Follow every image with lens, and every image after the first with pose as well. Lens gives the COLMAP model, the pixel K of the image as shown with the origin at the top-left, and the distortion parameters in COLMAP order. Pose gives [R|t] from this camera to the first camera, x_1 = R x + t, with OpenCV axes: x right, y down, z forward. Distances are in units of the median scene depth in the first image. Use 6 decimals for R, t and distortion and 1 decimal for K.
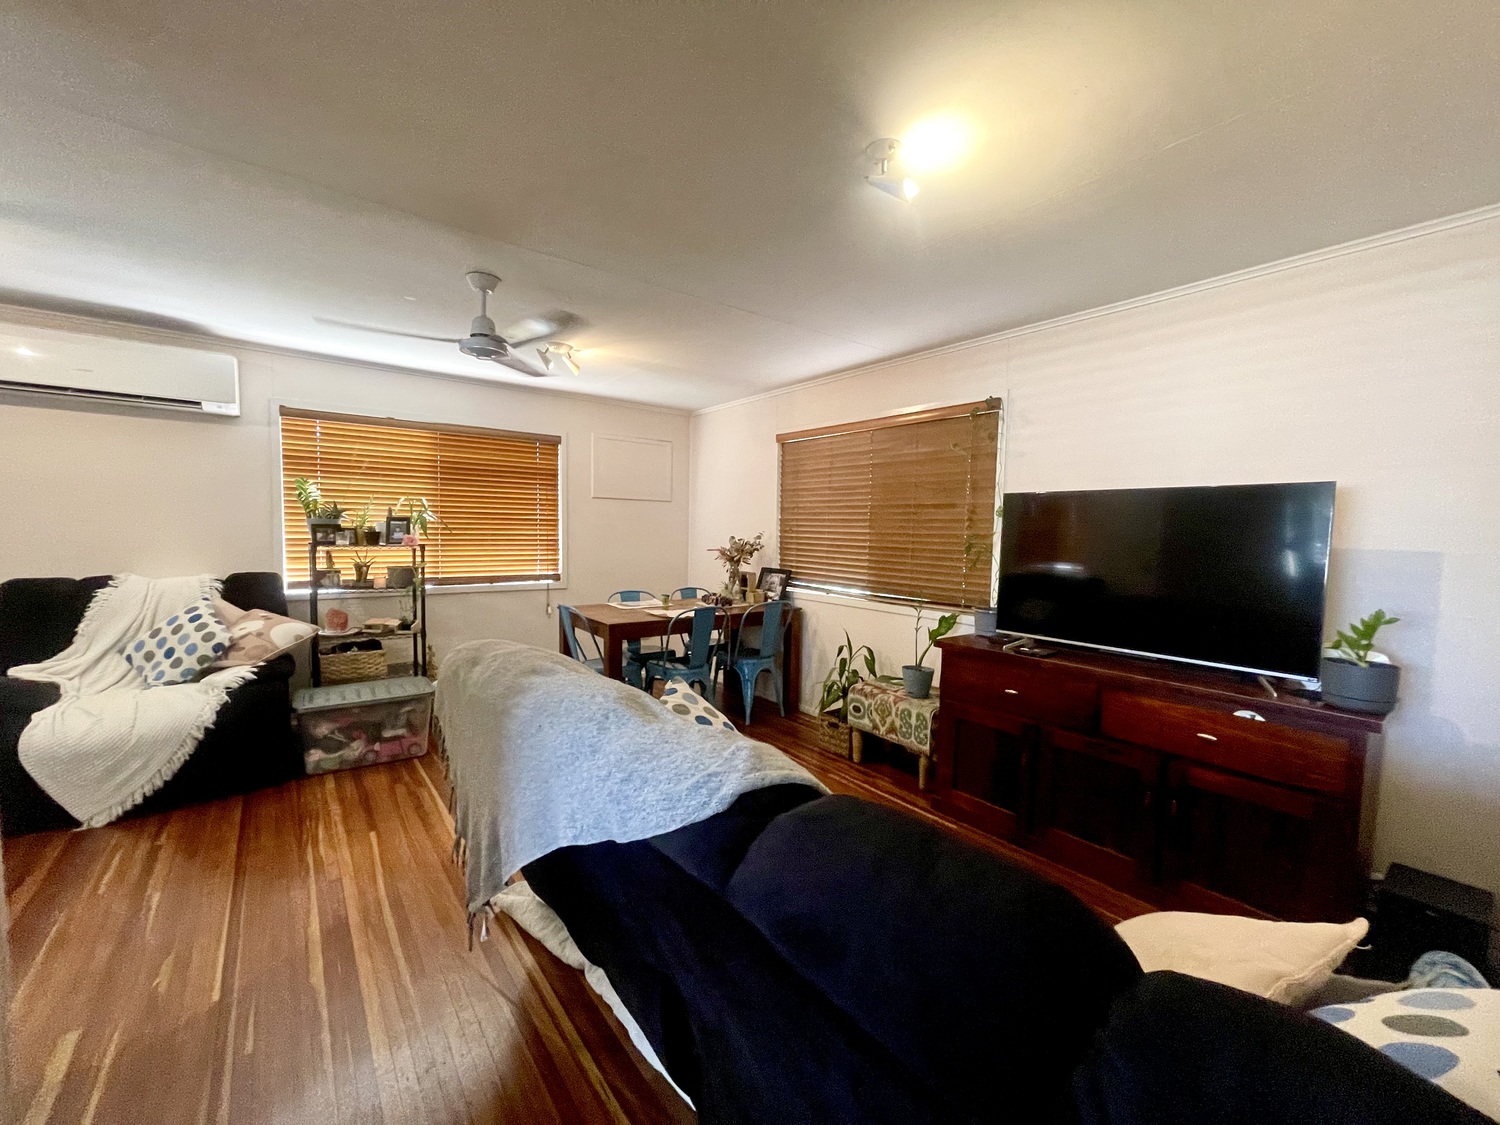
lens RADIAL K [[616.3, 0, 751.8], [0, 616.3, 563.3], [0, 0, 1]] dist [0.003124, 0.000937]
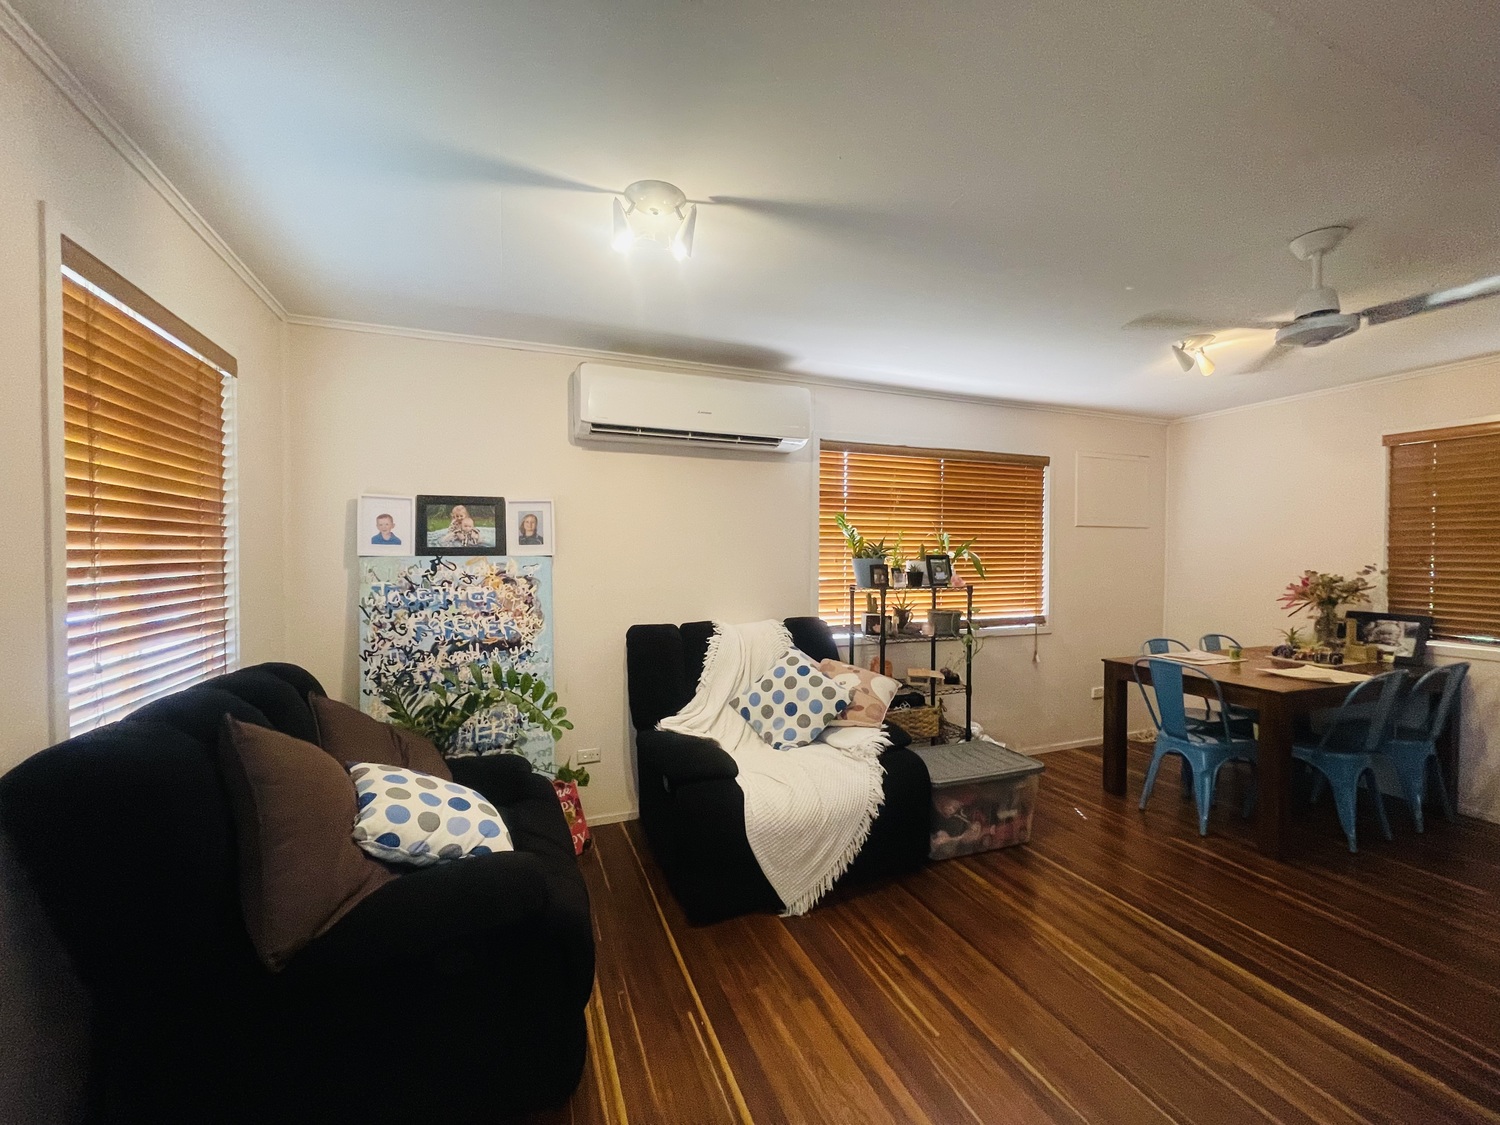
lens RADIAL K [[616.3, 0, 752.2], [0, 616.3, 560.7], [0, 0, 1]] dist [0.003124, 0.000937]
pose [[0.960161, -0.014347, -0.279078, -0.667541], [0.001489, 0.998930, -0.046232, -0.029721], [0.279442, 0.043974, 0.959155, 0.086540]]
